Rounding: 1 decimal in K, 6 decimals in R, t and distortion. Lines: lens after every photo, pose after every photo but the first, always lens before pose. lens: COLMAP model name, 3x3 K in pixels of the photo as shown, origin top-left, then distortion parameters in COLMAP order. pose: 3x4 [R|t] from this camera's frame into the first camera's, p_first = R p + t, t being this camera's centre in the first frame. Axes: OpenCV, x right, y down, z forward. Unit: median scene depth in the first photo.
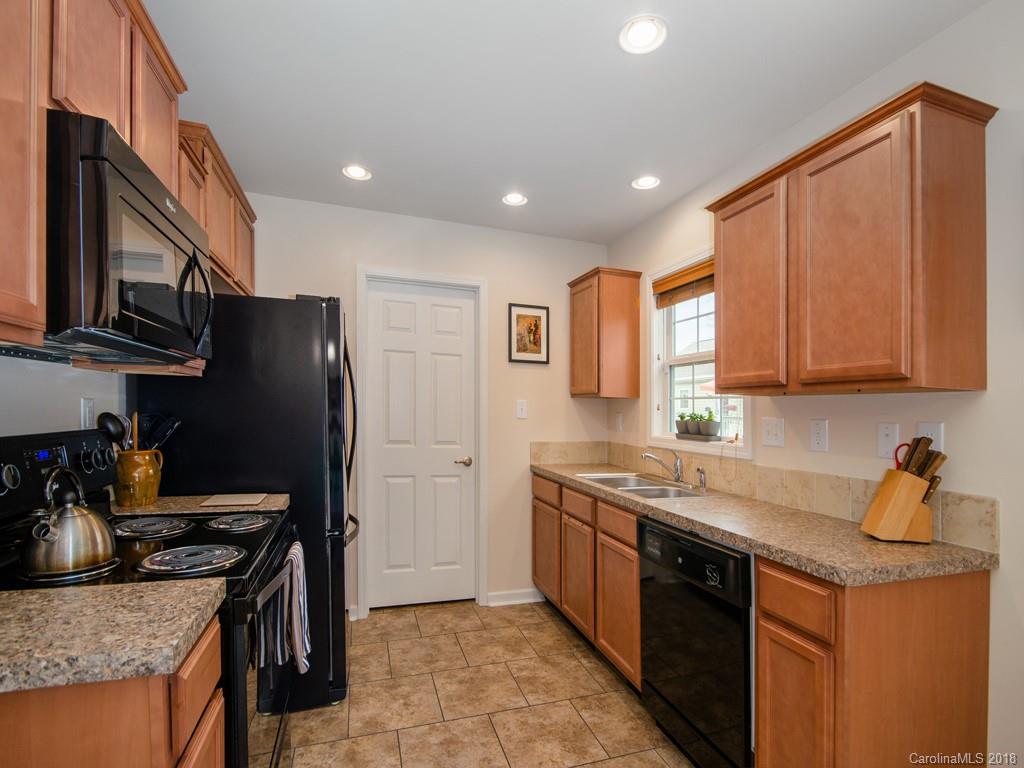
lens RADIAL K [[476.3, 0, 494.4], [0, 476.3, 414.8], [0, 0, 1]] dist [0.003199, -0.000521]
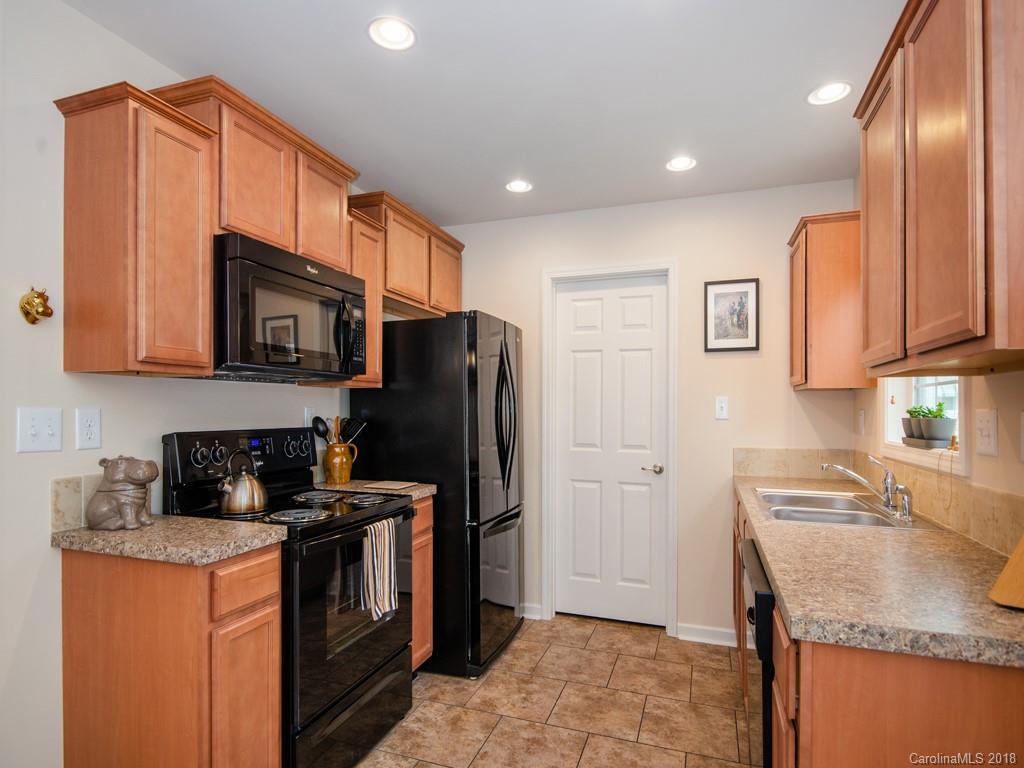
lens RADIAL K [[548.3, 0, 515.6], [0, 548.3, 414.0], [0, 0, 1]] dist [0.004132, 0.001138]
pose [[0.794789, -0.018921, -0.606590, 0.429058], [0.009733, 0.999783, -0.018433, 0.015707], [0.606807, 0.008746, 0.794801, 0.040021]]
